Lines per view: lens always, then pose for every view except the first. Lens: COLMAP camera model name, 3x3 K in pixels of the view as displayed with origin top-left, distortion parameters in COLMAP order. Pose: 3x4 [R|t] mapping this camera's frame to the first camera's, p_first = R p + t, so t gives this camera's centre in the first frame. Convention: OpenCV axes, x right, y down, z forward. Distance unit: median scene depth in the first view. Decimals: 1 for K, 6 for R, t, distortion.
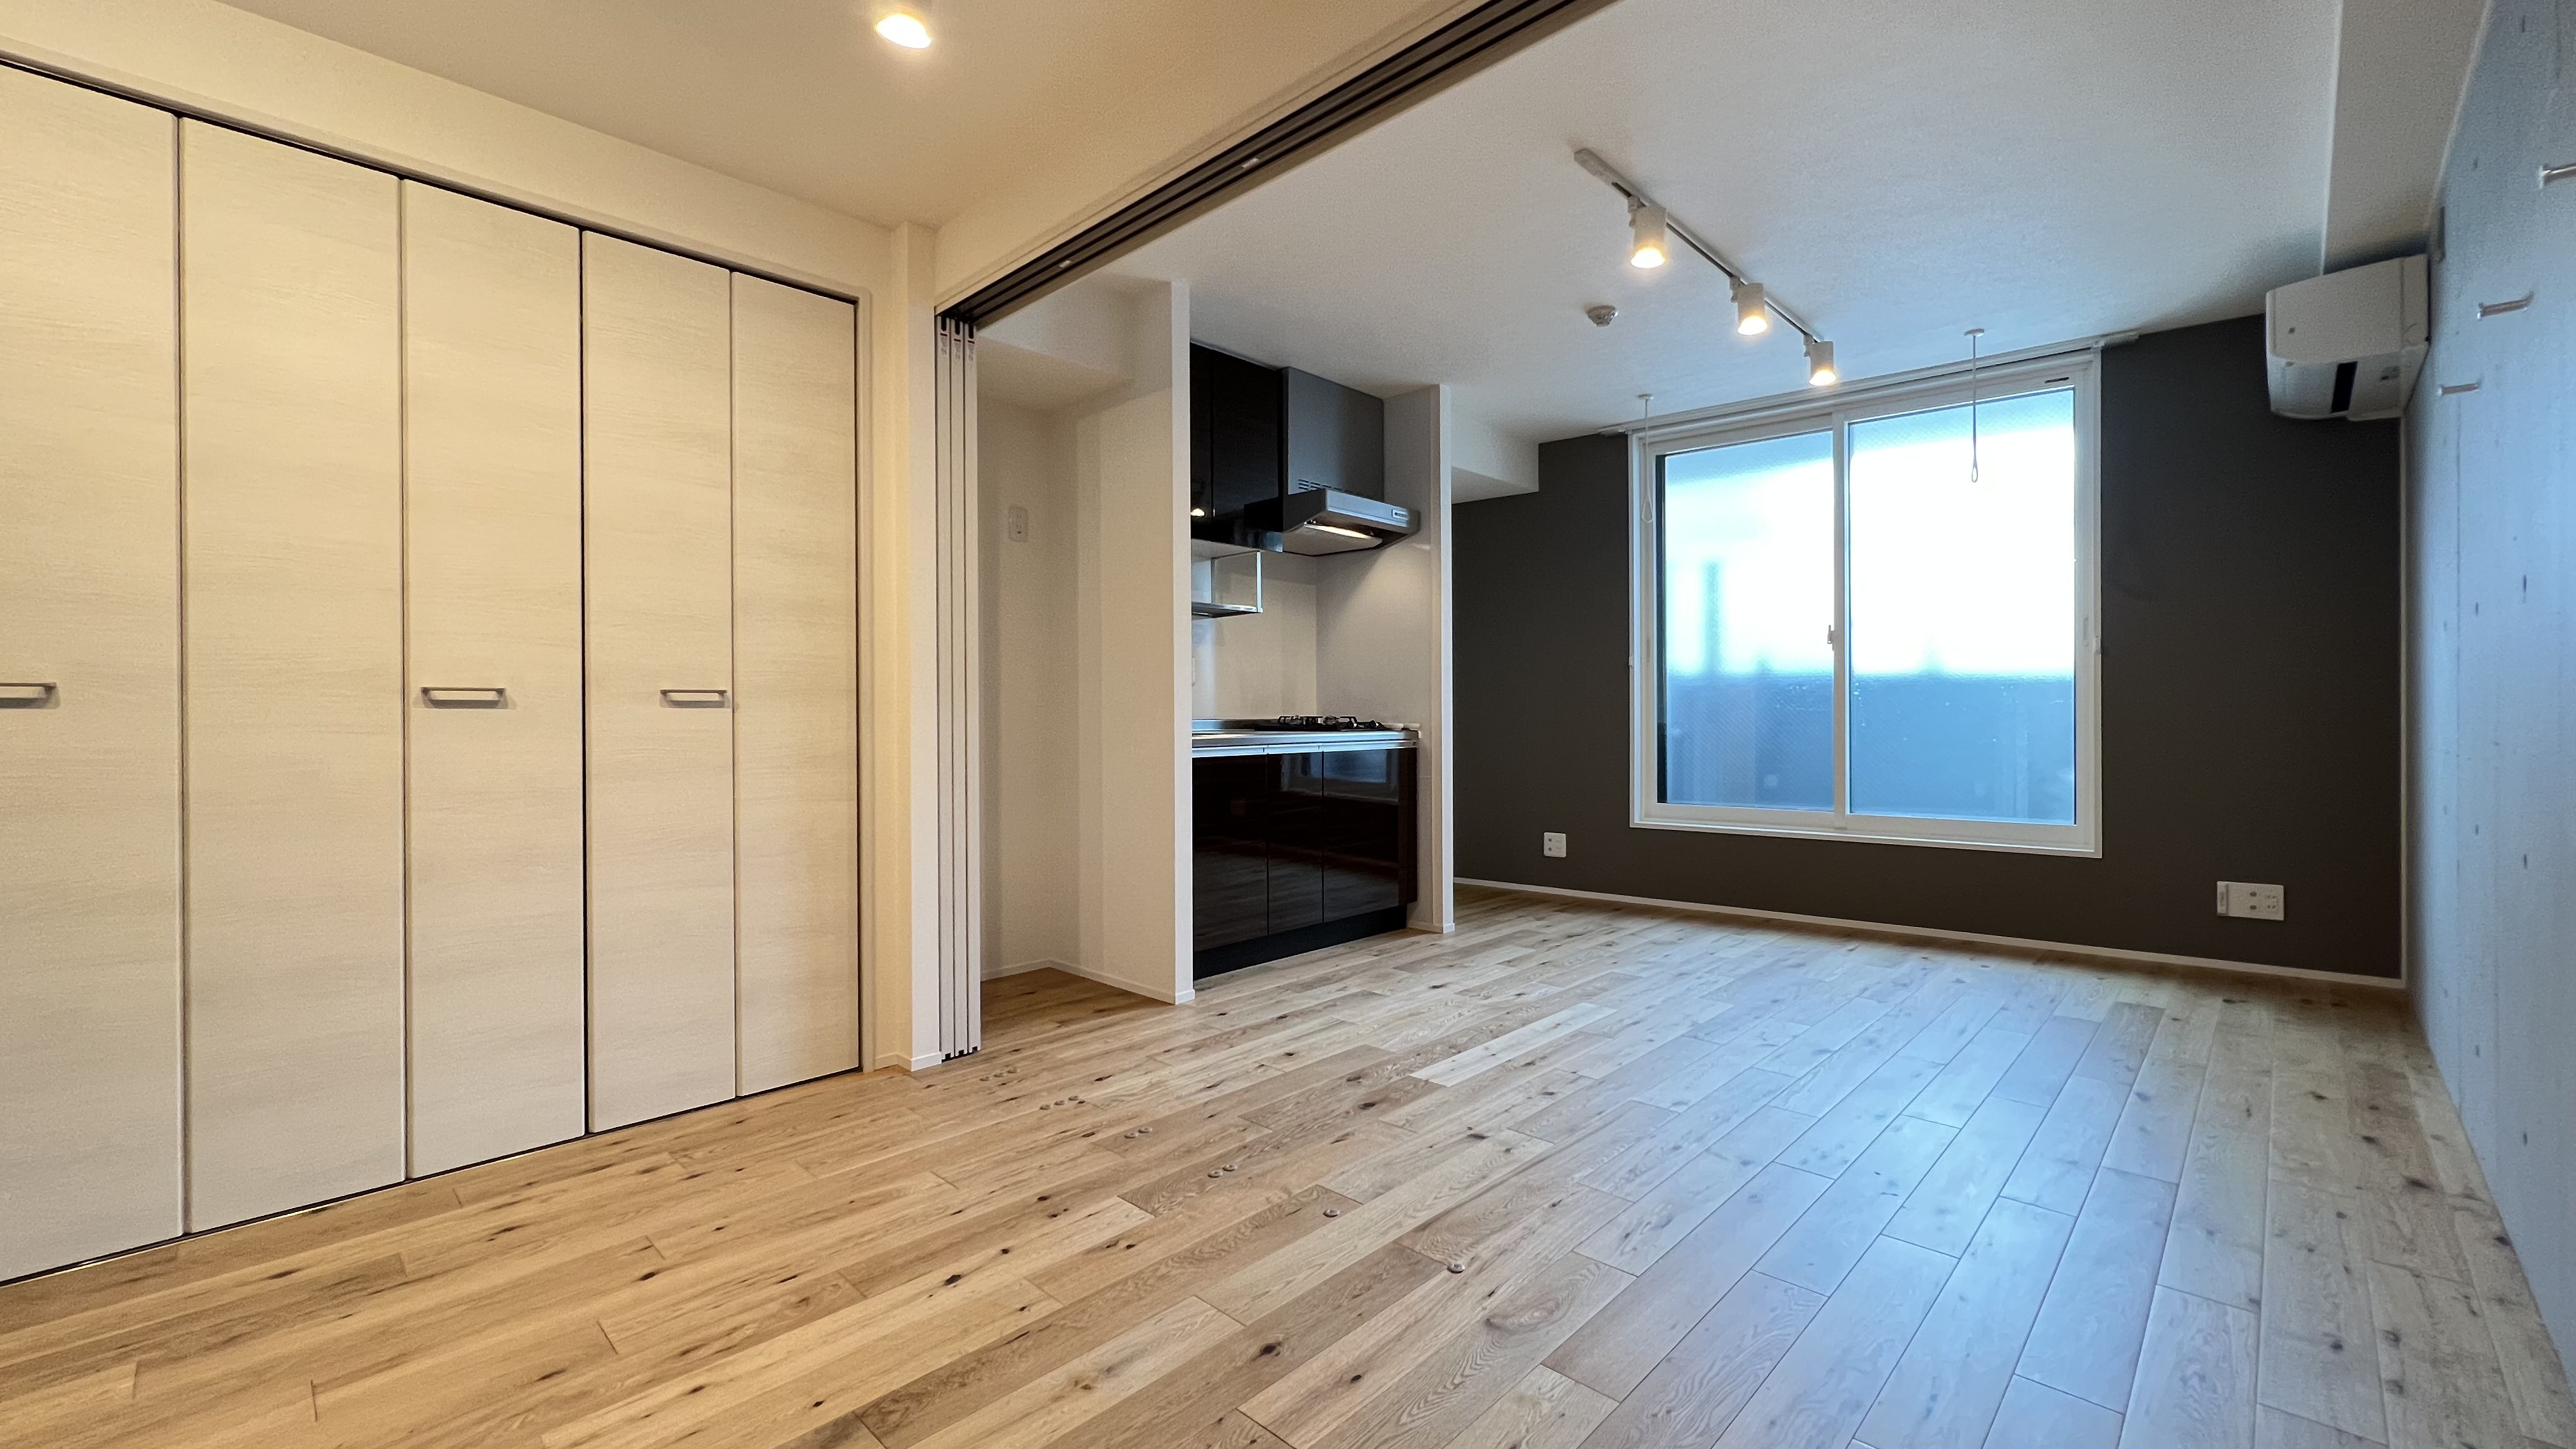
lens RADIAL K [[1033.3, 0, 1288.0], [0, 1033.3, 724.5], [0, 0, 1]] dist [-0.002658, -0.000059]
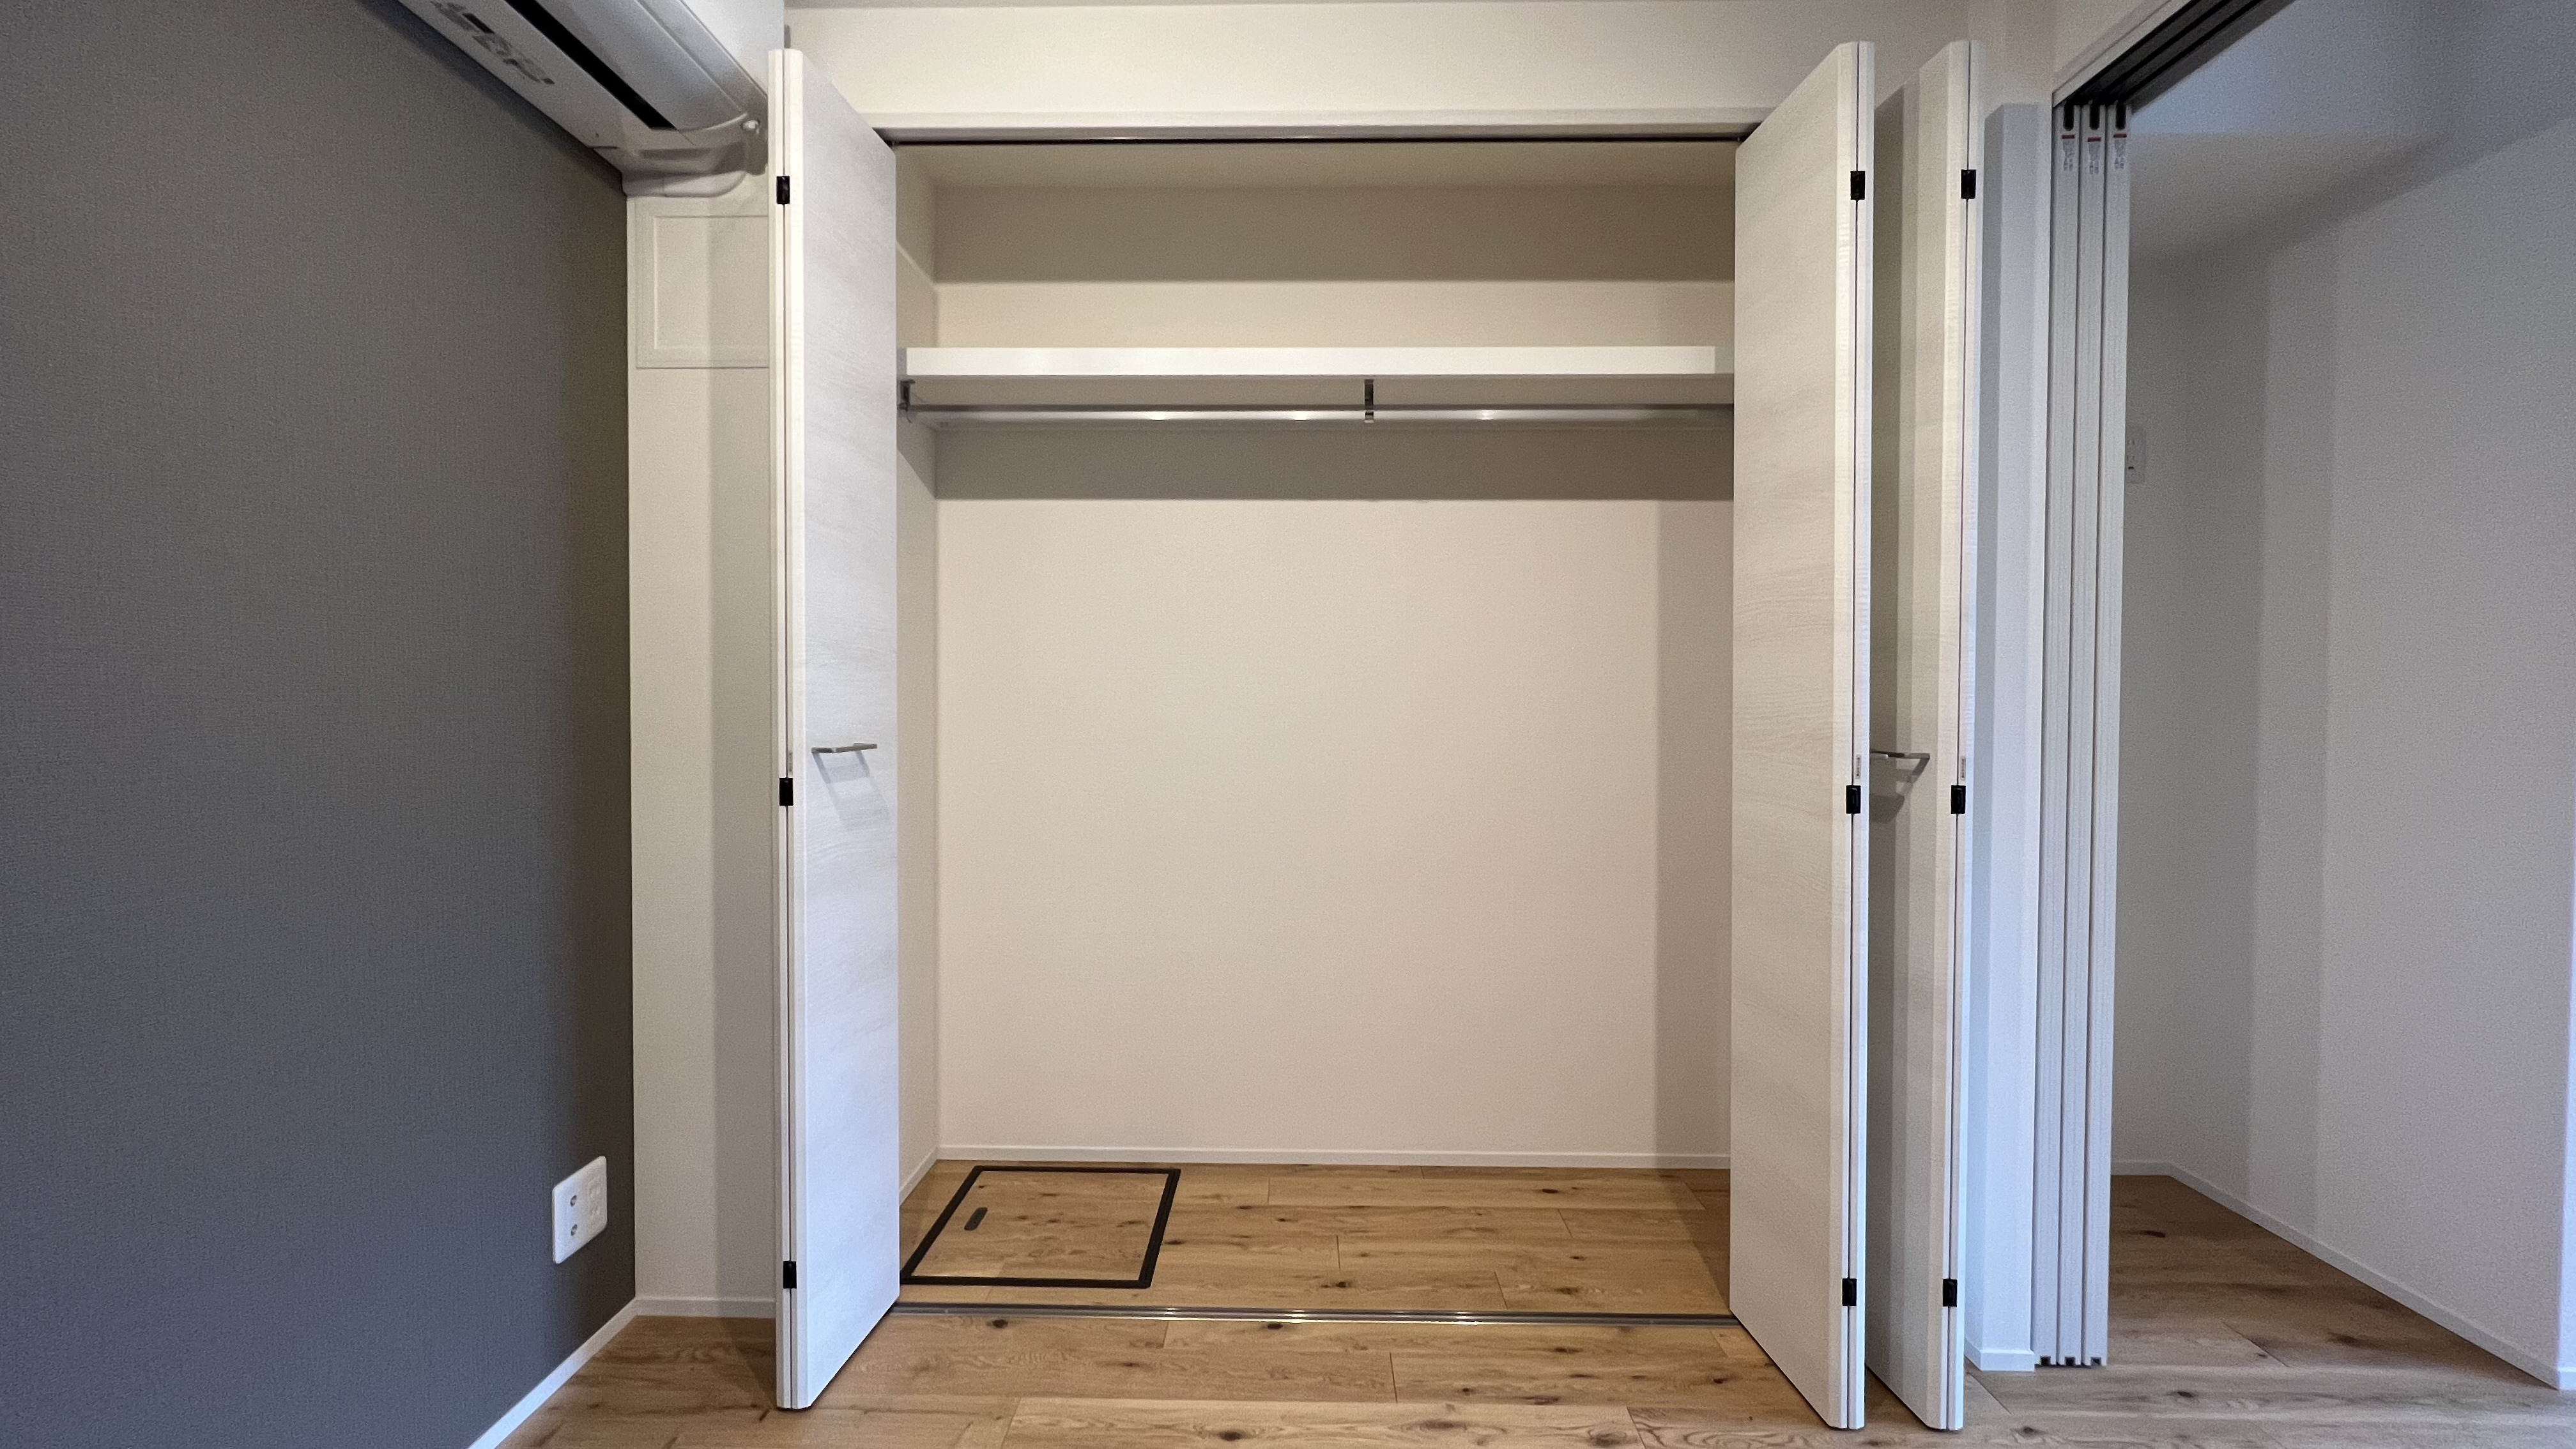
lens RADIAL K [[1033.3, 0, 1288.0], [0, 1033.3, 724.5], [0, 0, 1]] dist [-0.002658, -0.000059]
pose [[0.679502, 0.024062, -0.733279, -0.258538], [-0.011877, 0.999692, 0.021798, -0.068371], [0.733578, -0.006102, 0.679578, 0.361703]]
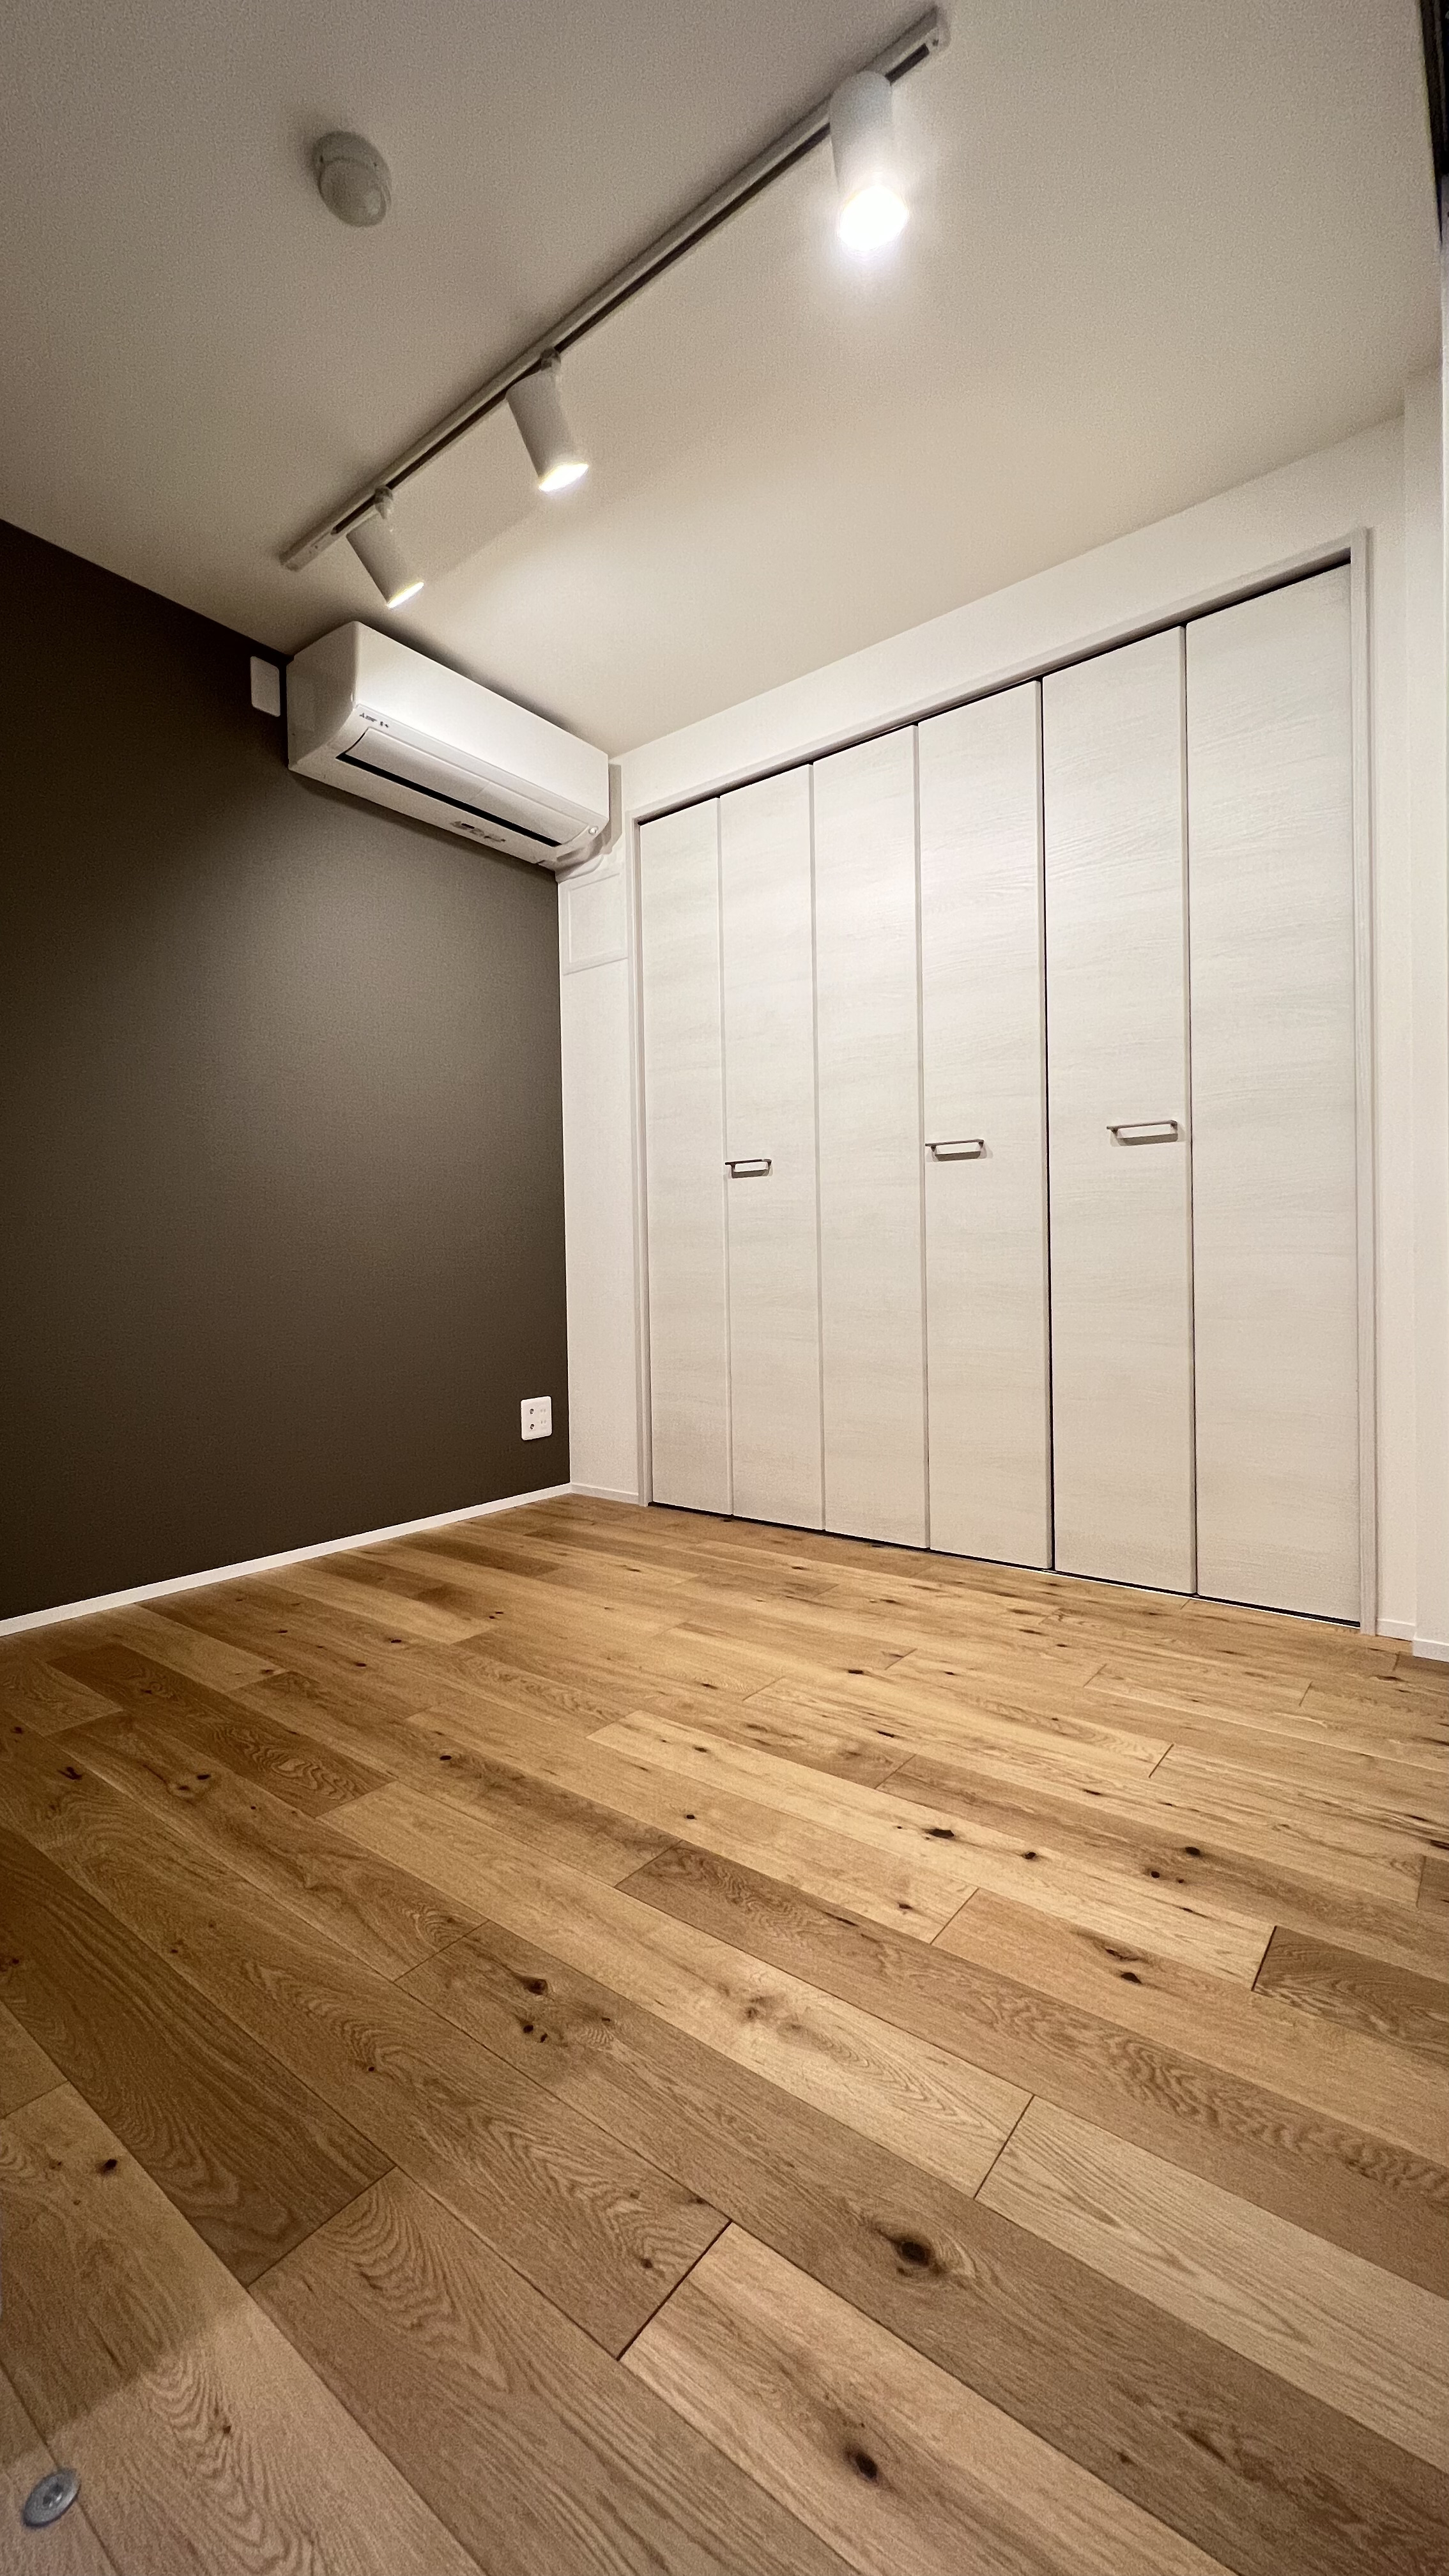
lens RADIAL K [[1033.3, 0, 730.7], [0, 1033.3, 1276.5], [0, 0, 1]] dist [-0.002658, -0.000059]
pose [[0.111513, 0.014741, -0.993654, 0.319741], [0.005578, 0.999865, 0.015459, 0.094392], [0.993747, -0.007266, 0.111415, 0.610122]]
